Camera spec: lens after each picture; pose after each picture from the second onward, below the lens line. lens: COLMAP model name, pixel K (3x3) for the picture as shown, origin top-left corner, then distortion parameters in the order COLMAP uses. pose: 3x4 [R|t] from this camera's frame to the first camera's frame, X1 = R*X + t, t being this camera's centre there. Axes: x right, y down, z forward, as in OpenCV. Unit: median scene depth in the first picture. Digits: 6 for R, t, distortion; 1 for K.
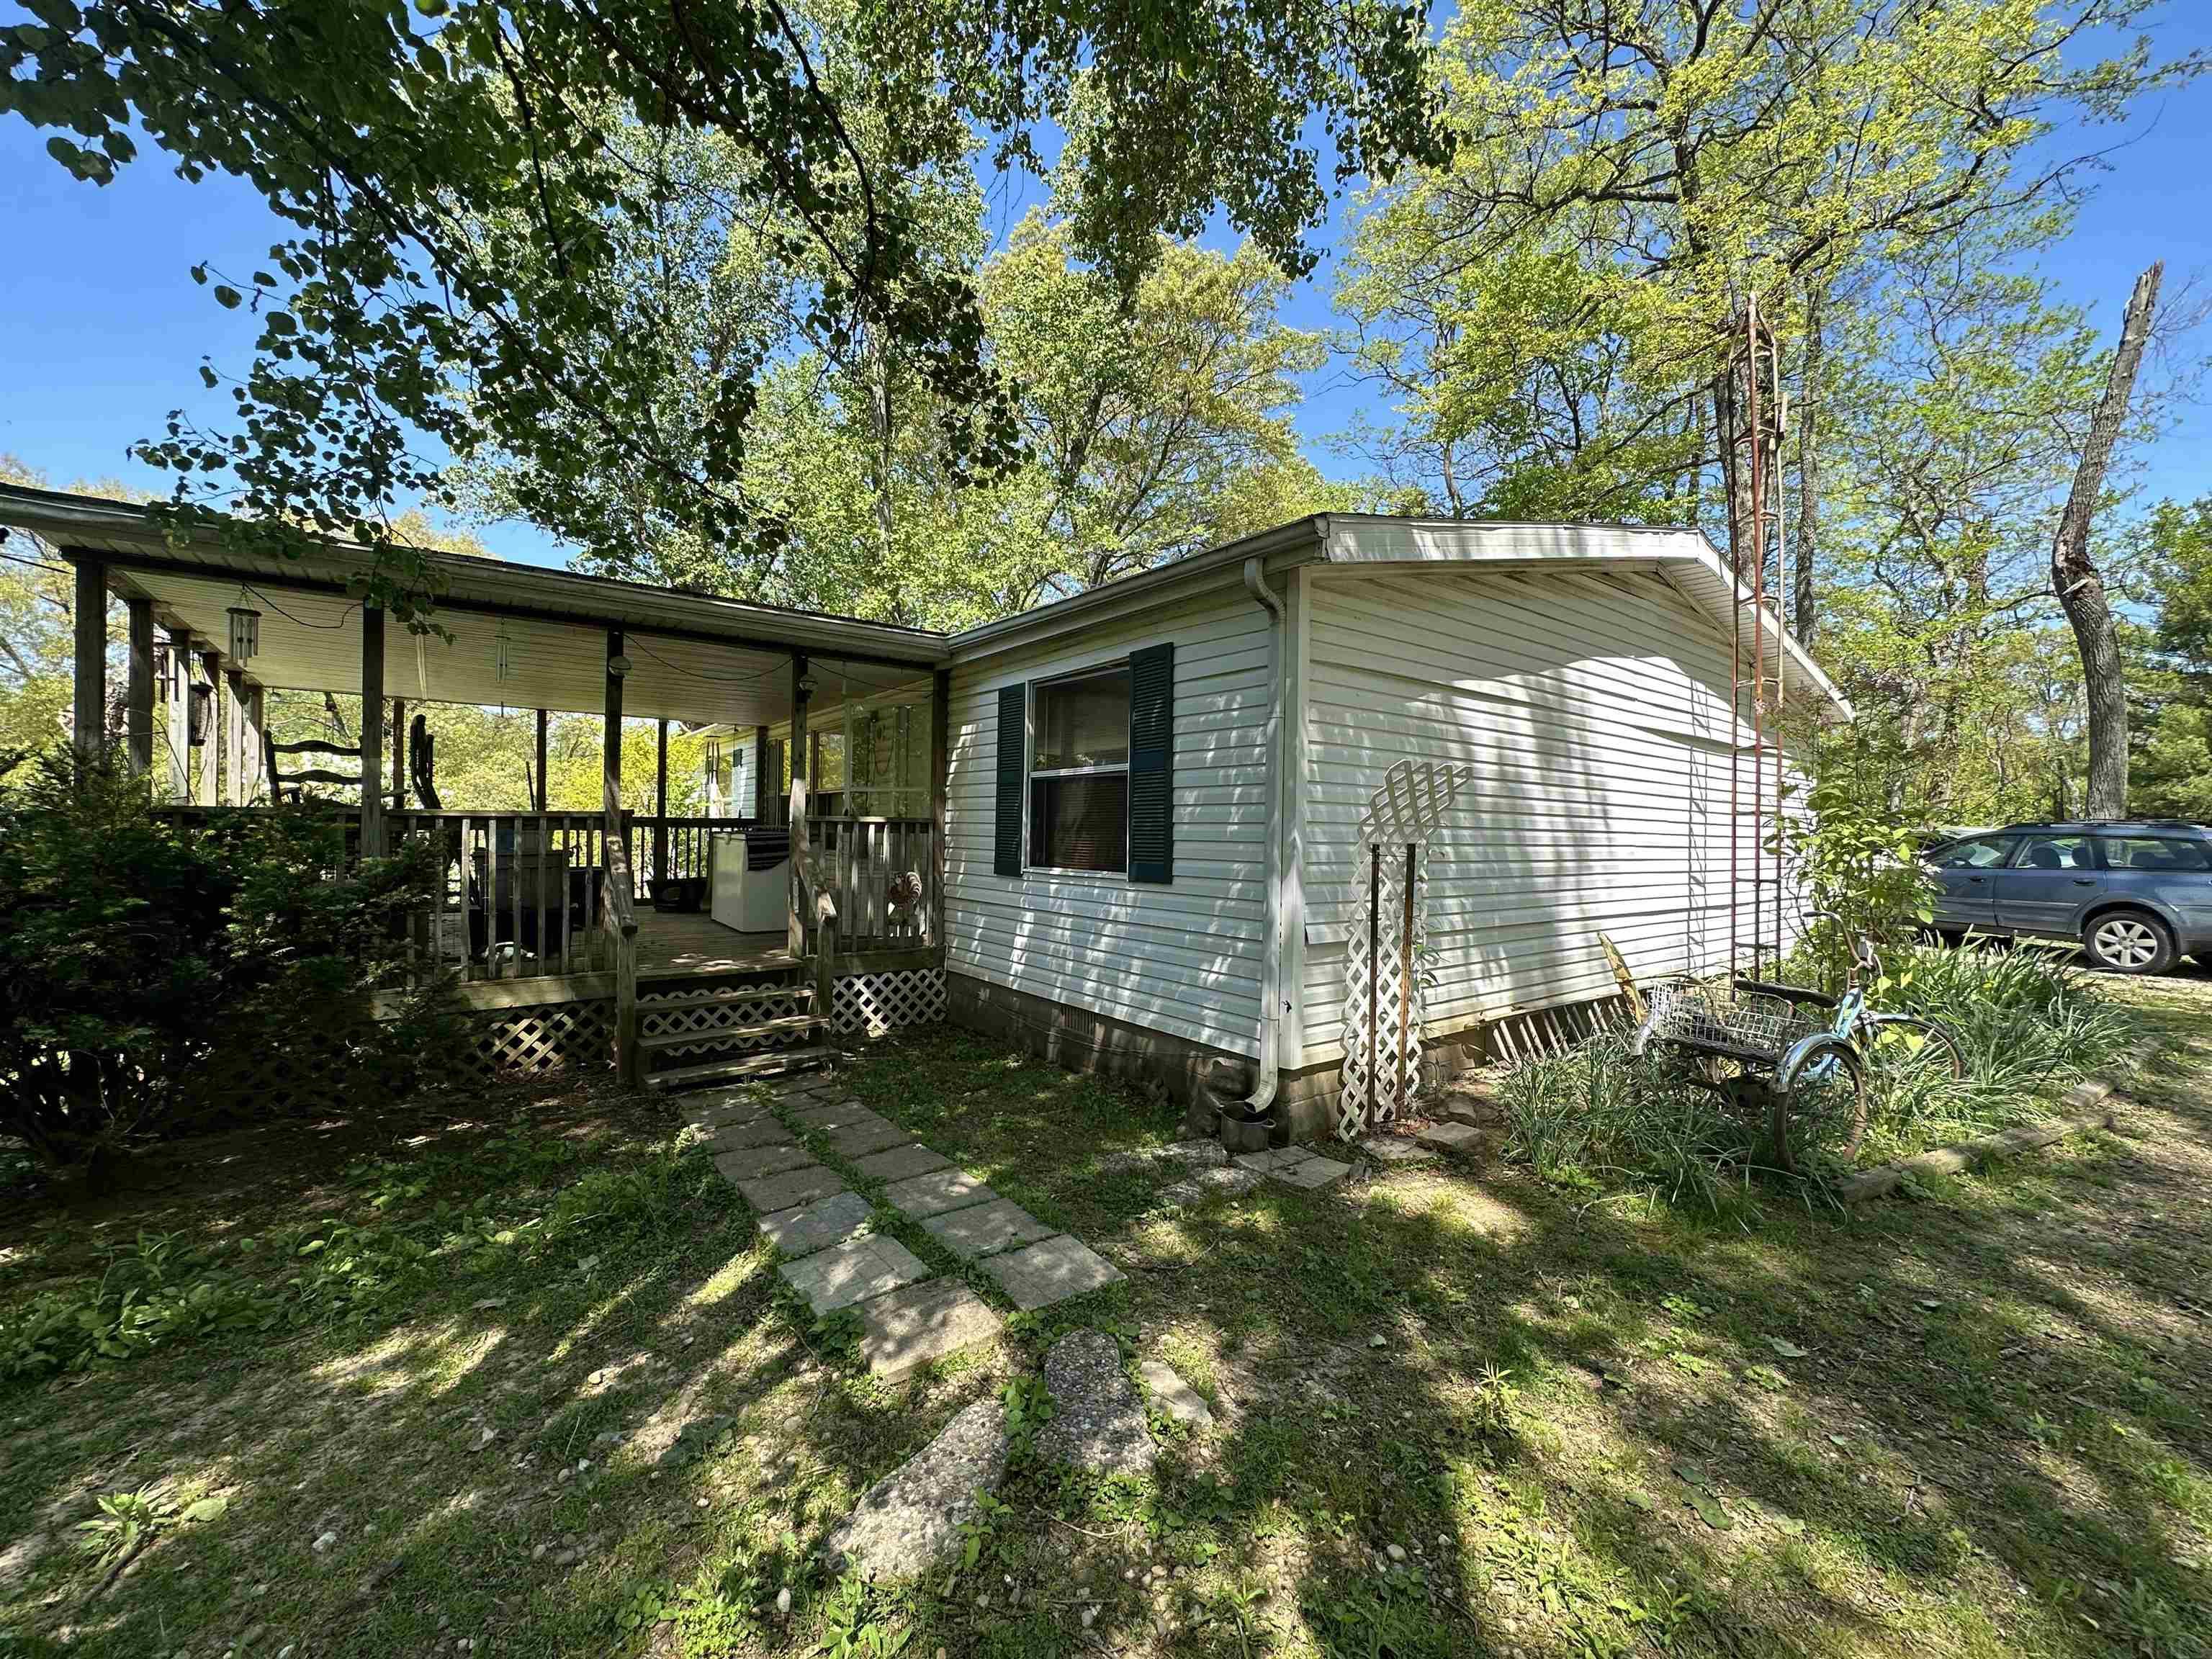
lens RADIAL K [[881.7, 0, 1106.4], [0, 881.7, 832.1], [0, 0, 1]] dist [-0.001228, 0.000029]
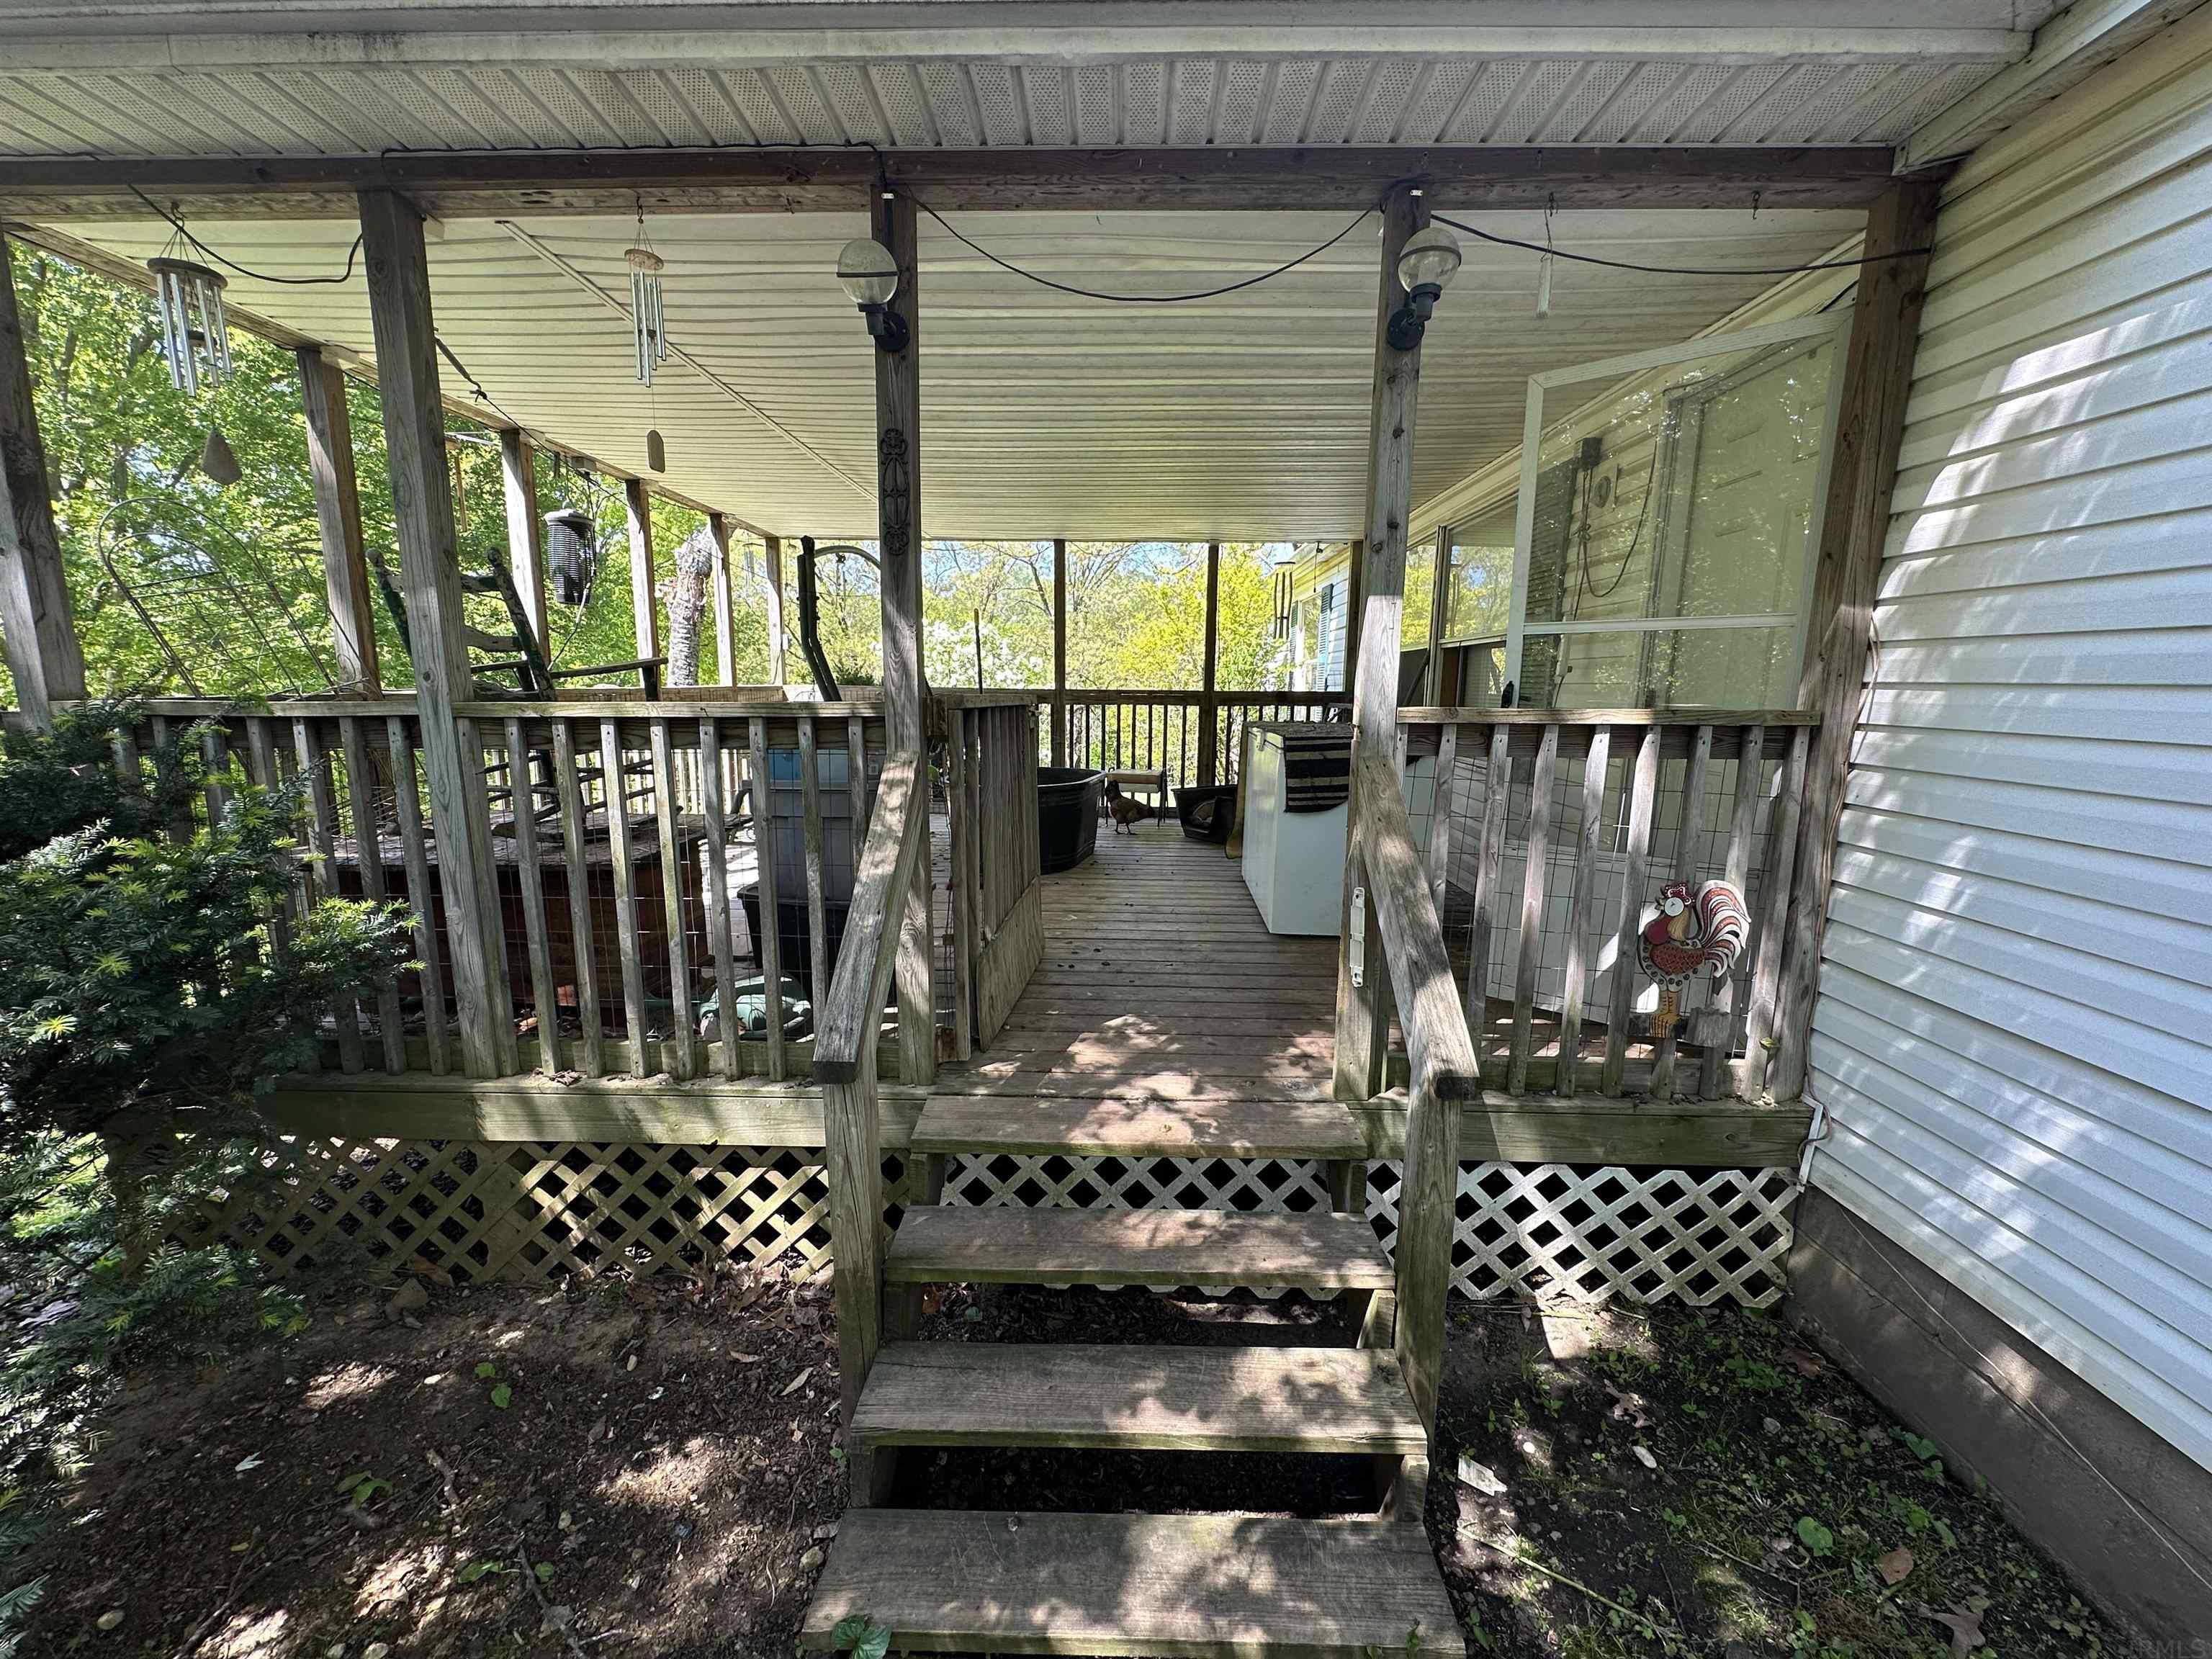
lens RADIAL K [[881.7, 0, 1106.4], [0, 881.7, 832.1], [0, 0, 1]] dist [-0.001228, 0.000029]
pose [[0.778674, 0.098477, -0.619653, -0.203886], [-0.000627, 0.987728, 0.156185, -0.023097], [0.627429, -0.121228, 0.769179, 0.632802]]
